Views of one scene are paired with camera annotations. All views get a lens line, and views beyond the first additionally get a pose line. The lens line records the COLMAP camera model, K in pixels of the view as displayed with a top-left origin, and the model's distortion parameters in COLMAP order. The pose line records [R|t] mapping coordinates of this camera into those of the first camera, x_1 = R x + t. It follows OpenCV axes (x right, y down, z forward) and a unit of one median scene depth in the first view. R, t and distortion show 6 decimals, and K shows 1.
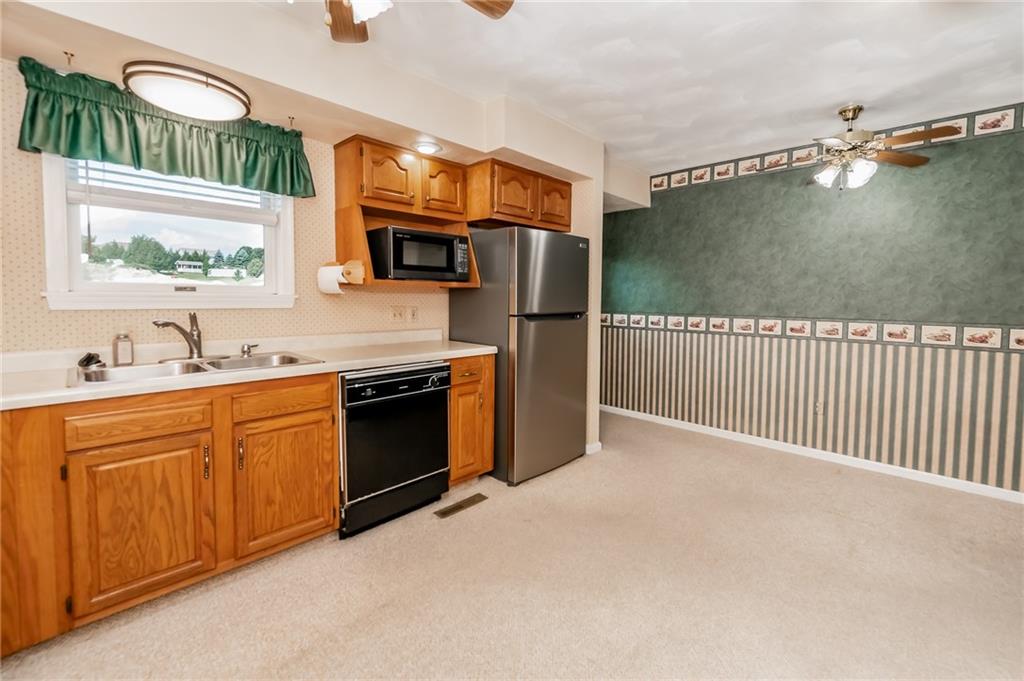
lens RADIAL K [[432.3, 0, 541.0], [0, 432.3, 319.7], [0, 0, 1]] dist [0.000267, 0.000790]
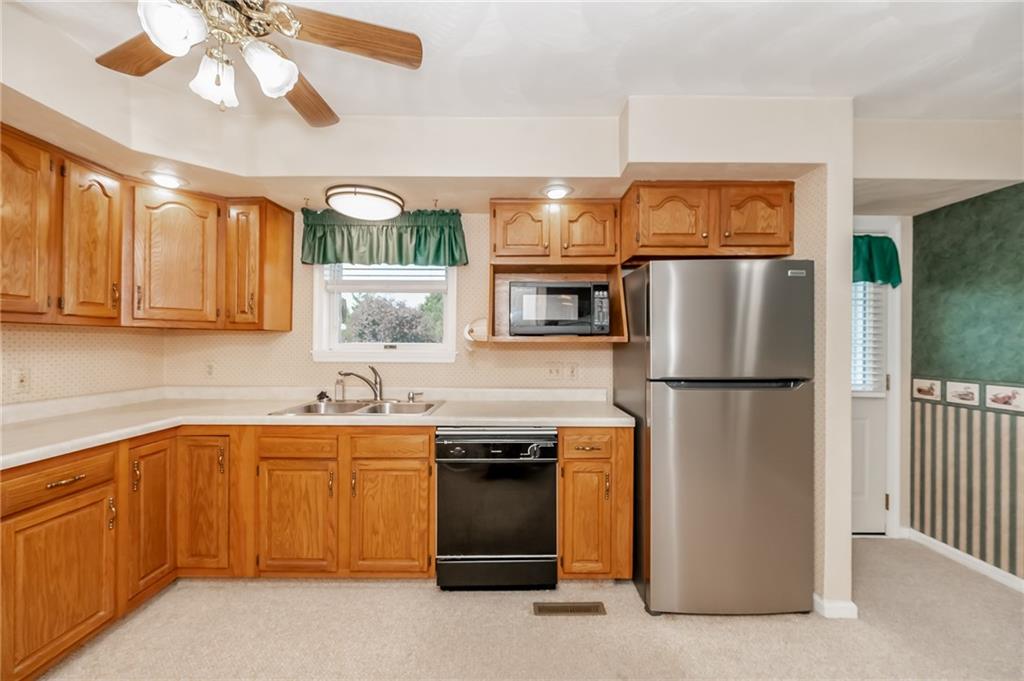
lens RADIAL K [[406.6, 0, 509.5], [0, 406.6, 344.8], [0, 0, 1]] dist [0.000223, 0.000167]
pose [[0.675509, -0.006085, -0.737327, 0.339490], [-0.035290, 0.998553, -0.040572, -0.038023], [0.736507, 0.053427, 0.674317, 0.403026]]
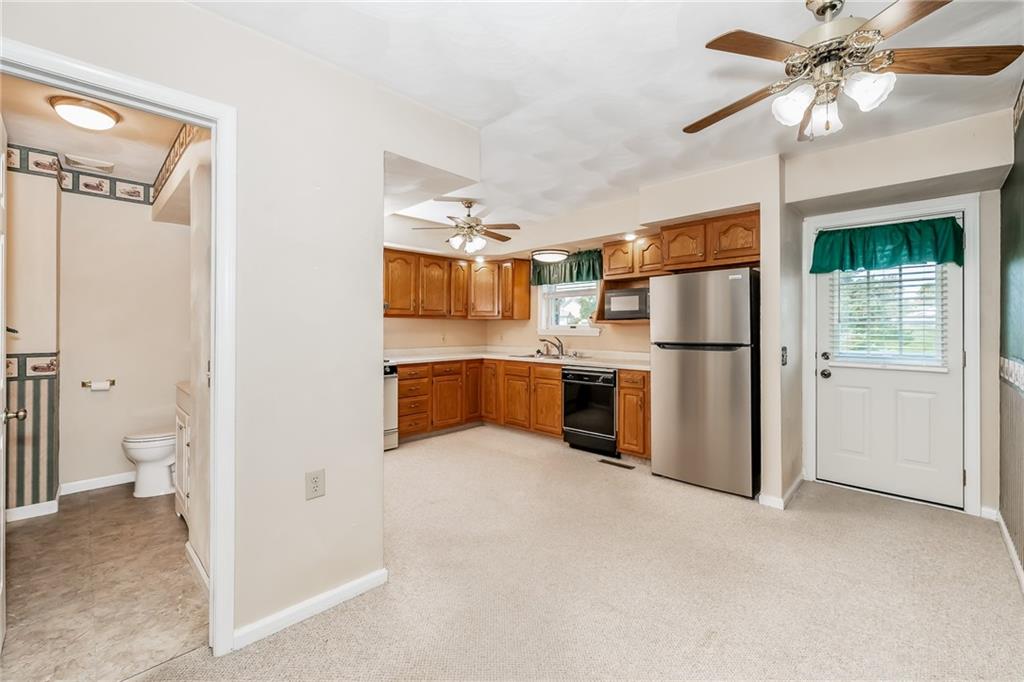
lens RADIAL K [[426.4, 0, 510.3], [0, 426.4, 325.7], [0, 0, 1]] dist [0.001177, -0.000070]
pose [[-0.045988, -0.016686, -0.998803, 1.483212], [-0.052296, 0.998530, -0.014273, -0.025542], [0.997572, 0.051577, -0.046793, 0.726223]]
